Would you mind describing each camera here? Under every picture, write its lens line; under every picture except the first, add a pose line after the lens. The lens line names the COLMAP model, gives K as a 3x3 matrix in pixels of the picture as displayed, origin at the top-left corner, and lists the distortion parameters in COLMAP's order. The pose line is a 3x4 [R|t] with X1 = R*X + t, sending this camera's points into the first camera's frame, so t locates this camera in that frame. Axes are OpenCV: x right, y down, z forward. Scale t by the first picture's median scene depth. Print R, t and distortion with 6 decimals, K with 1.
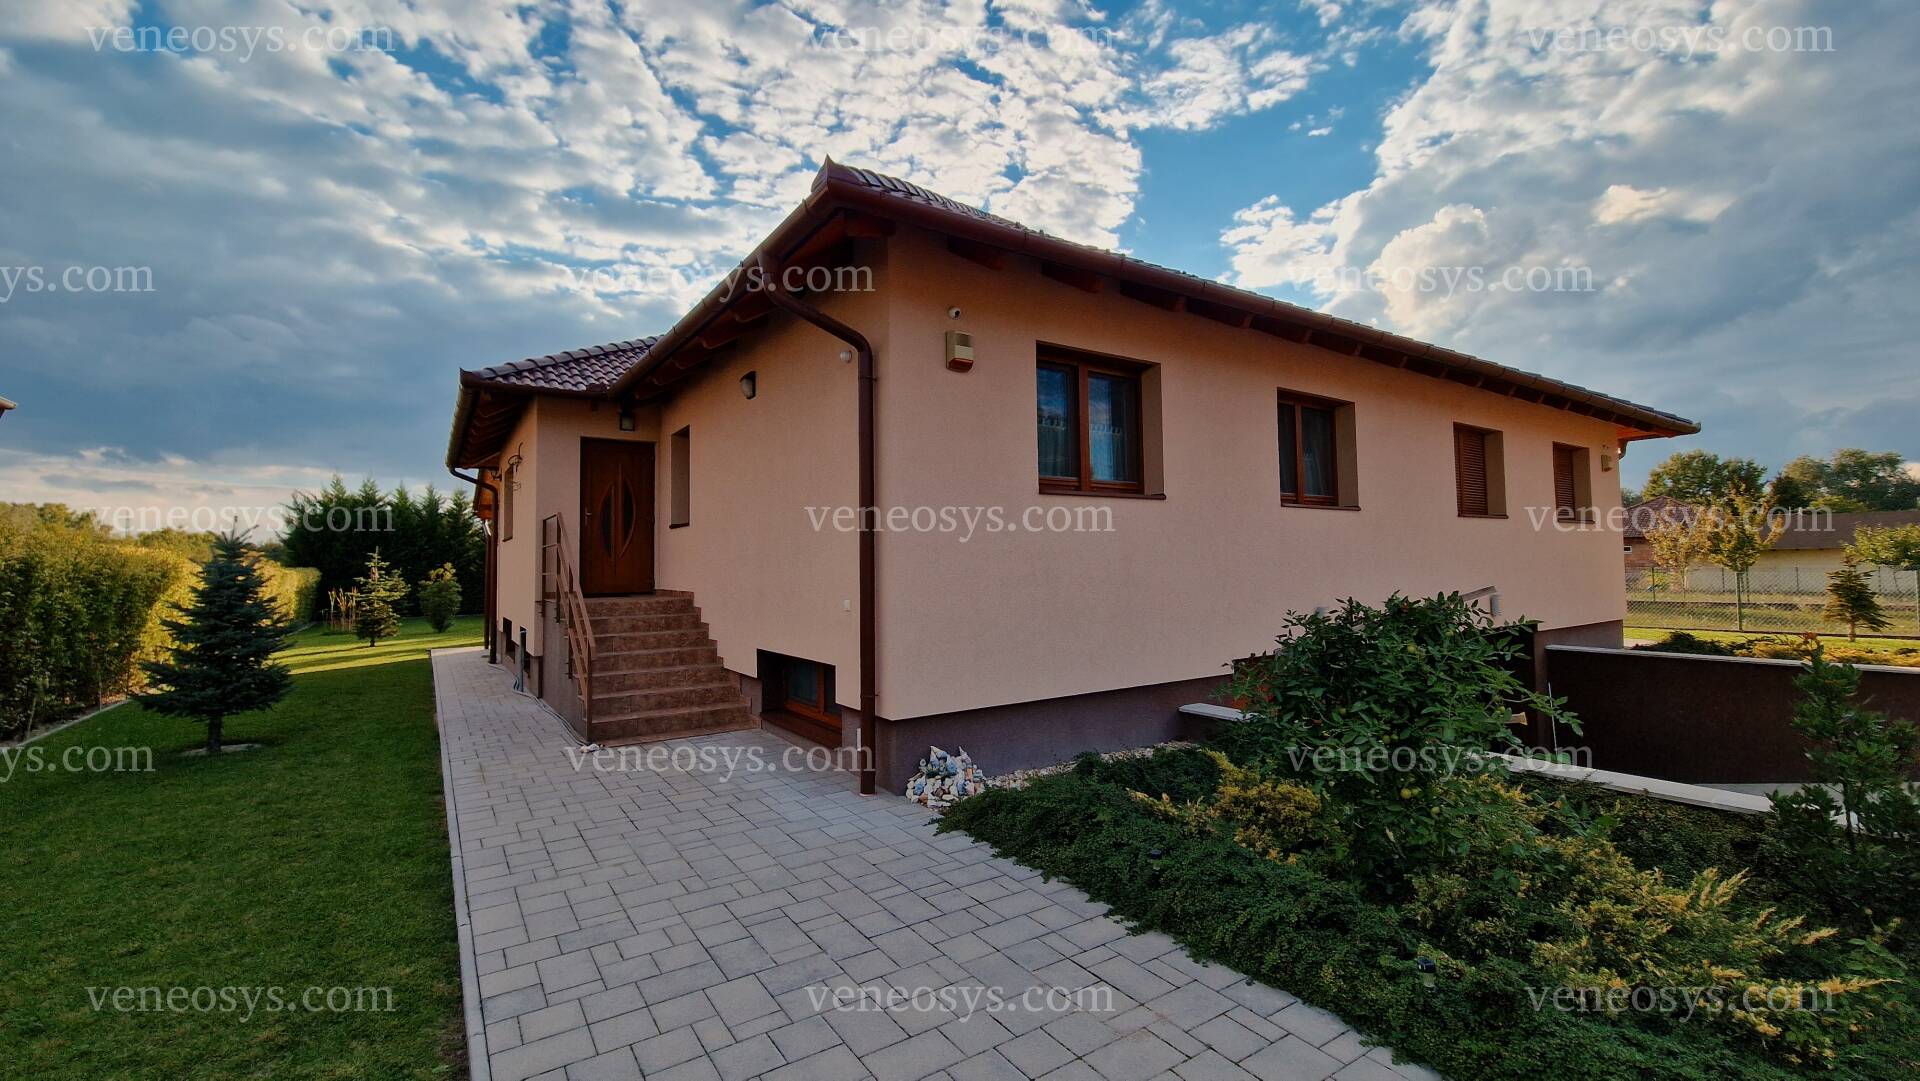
lens RADIAL K [[783.1, 0, 968.3], [0, 783.1, 541.0], [0, 0, 1]] dist [0.000589, 0.000615]
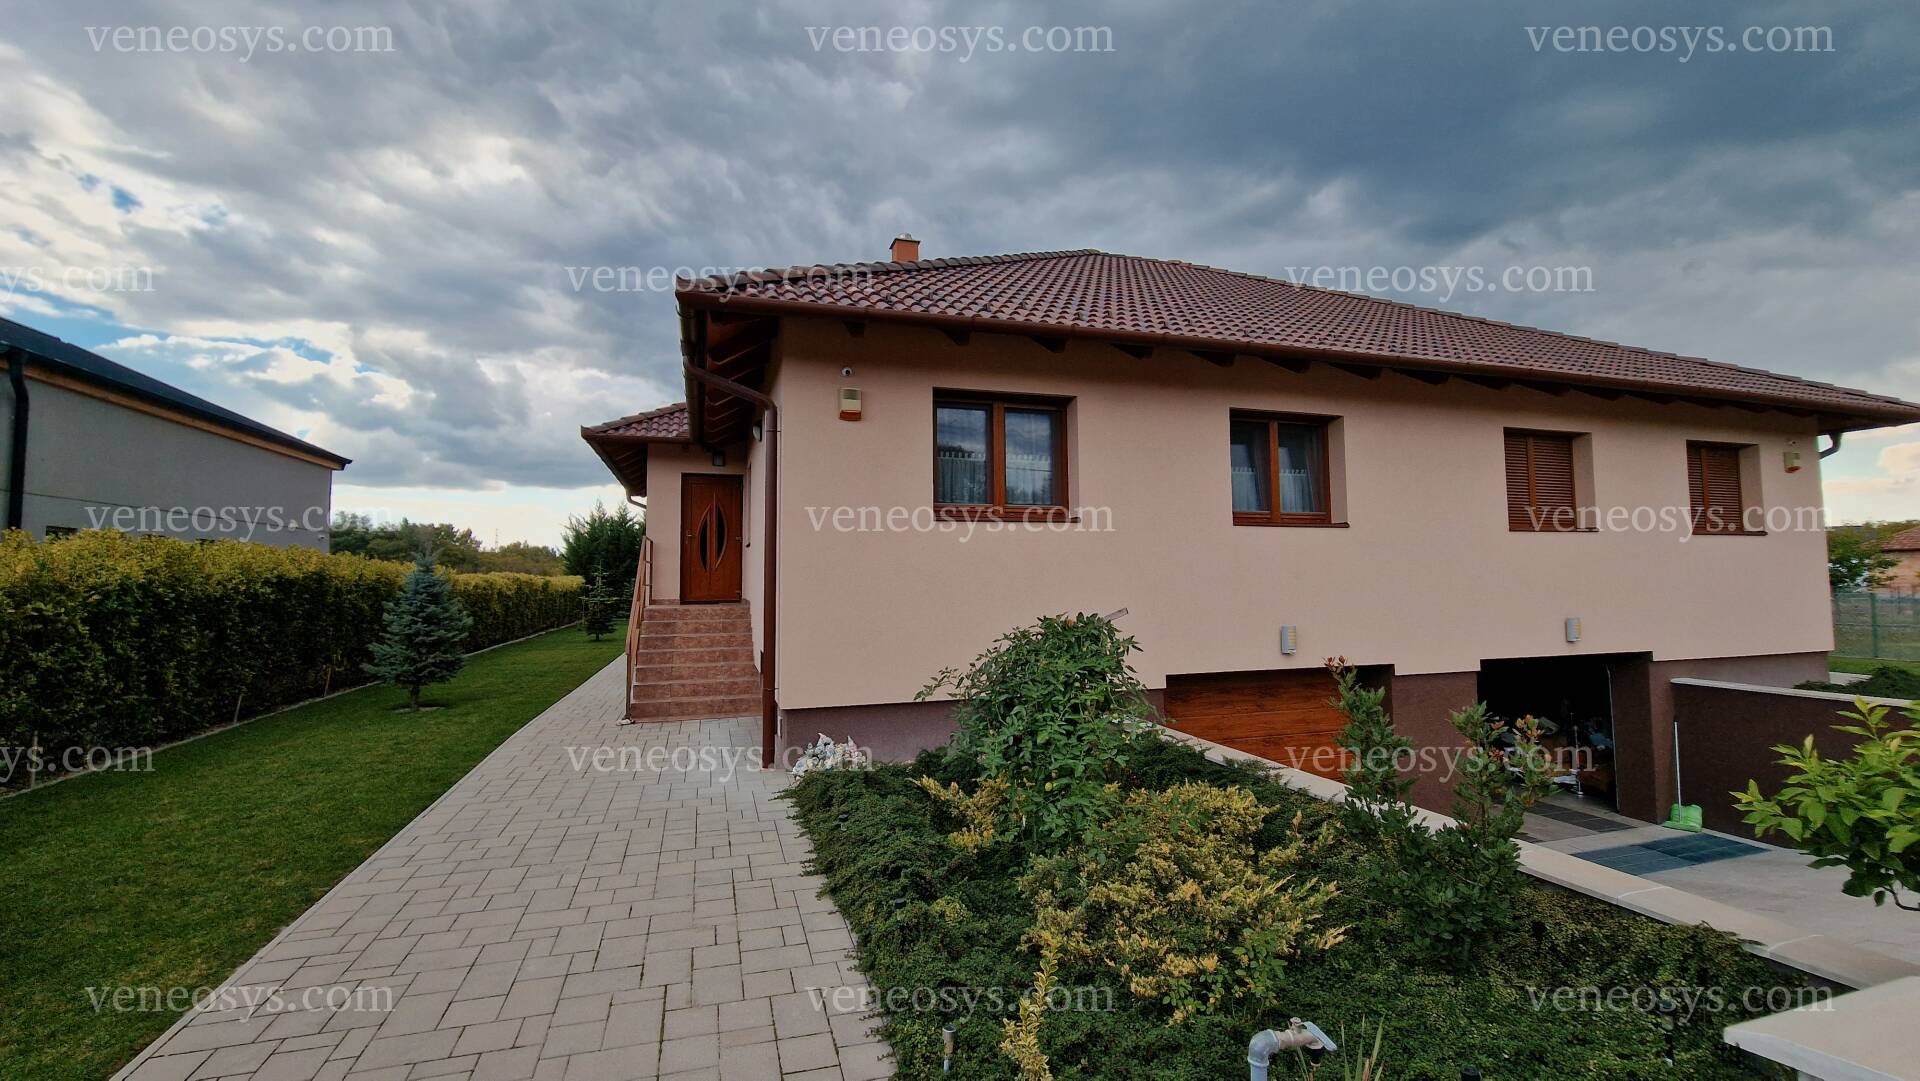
lens RADIAL K [[783.1, 0, 955.8], [0, 783.1, 539.4], [0, 0, 1]] dist [0.000589, 0.000615]
pose [[0.959780, -0.007096, -0.280662, 0.441197], [0.002631, 0.999864, -0.016282, -0.013996], [0.280739, 0.014888, 0.959669, -0.090959]]
